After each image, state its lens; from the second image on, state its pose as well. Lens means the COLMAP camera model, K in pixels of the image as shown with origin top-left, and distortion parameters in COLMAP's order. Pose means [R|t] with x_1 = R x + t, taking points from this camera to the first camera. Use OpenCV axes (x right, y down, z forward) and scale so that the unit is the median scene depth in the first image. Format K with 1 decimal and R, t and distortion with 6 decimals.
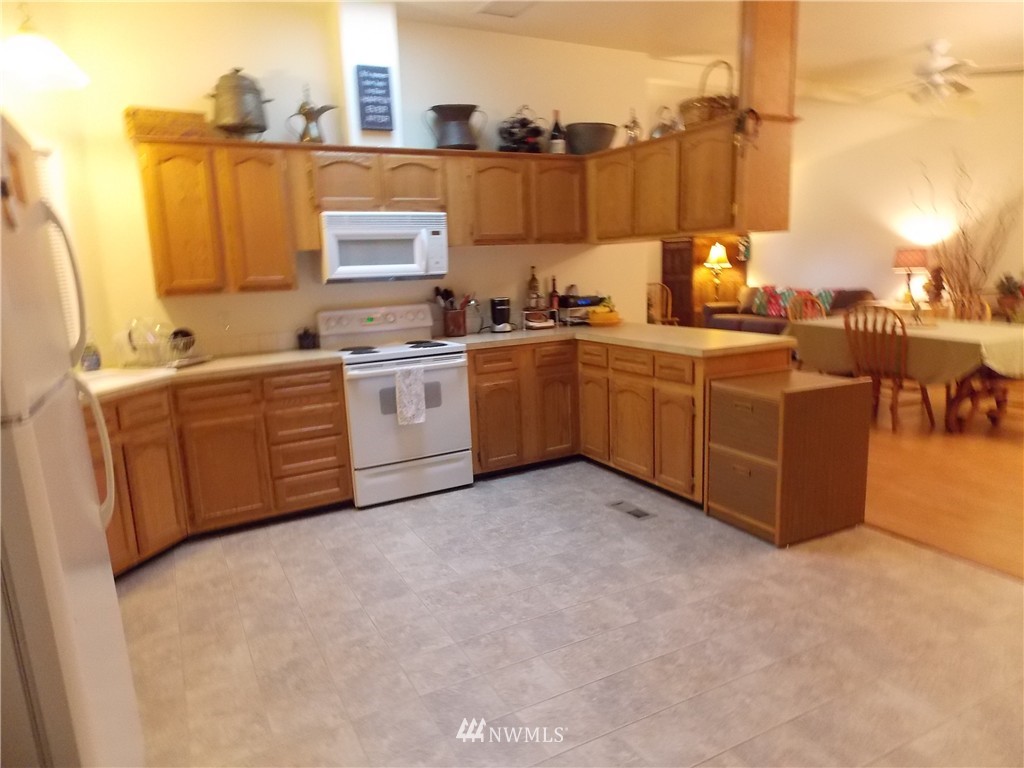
lens RADIAL K [[673.8, 0, 520.2], [0, 673.8, 383.4], [0, 0, 1]] dist [0.012067, 0.003499]
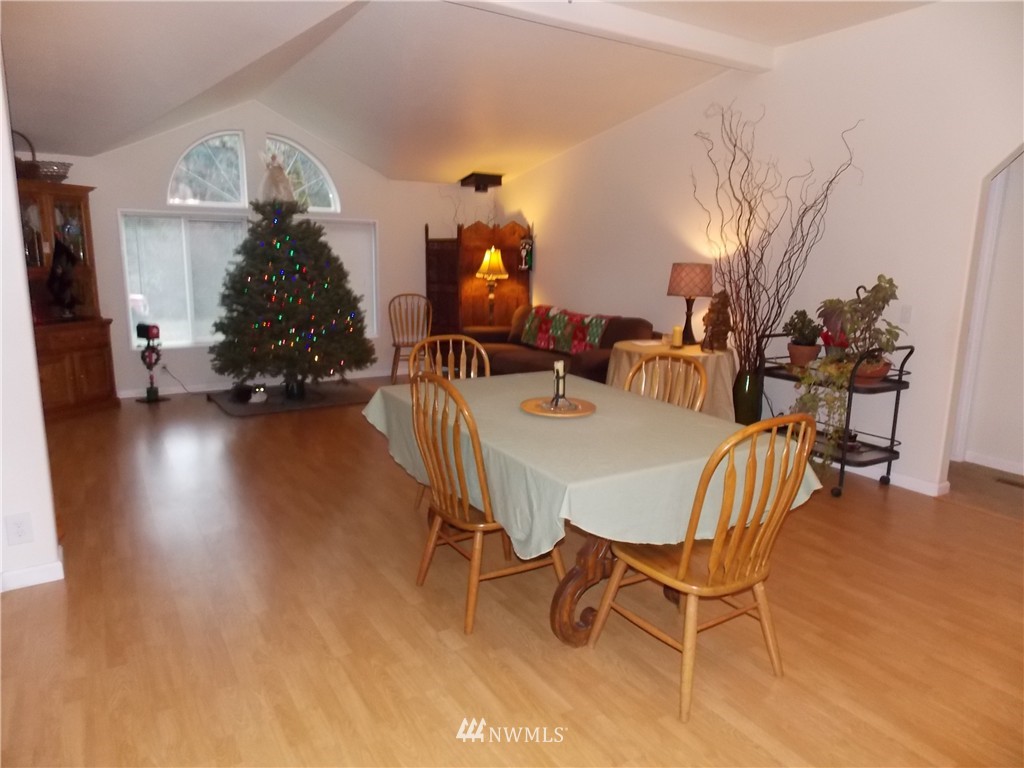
lens RADIAL K [[673.8, 0, 508.5], [0, 673.8, 379.7], [0, 0, 1]] dist [0.012067, 0.003499]
pose [[0.998382, 0.029172, 0.048820, 0.279221], [-0.029176, 0.999574, -0.000629, -0.059303], [-0.048817, -0.000796, 0.998807, 0.254629]]
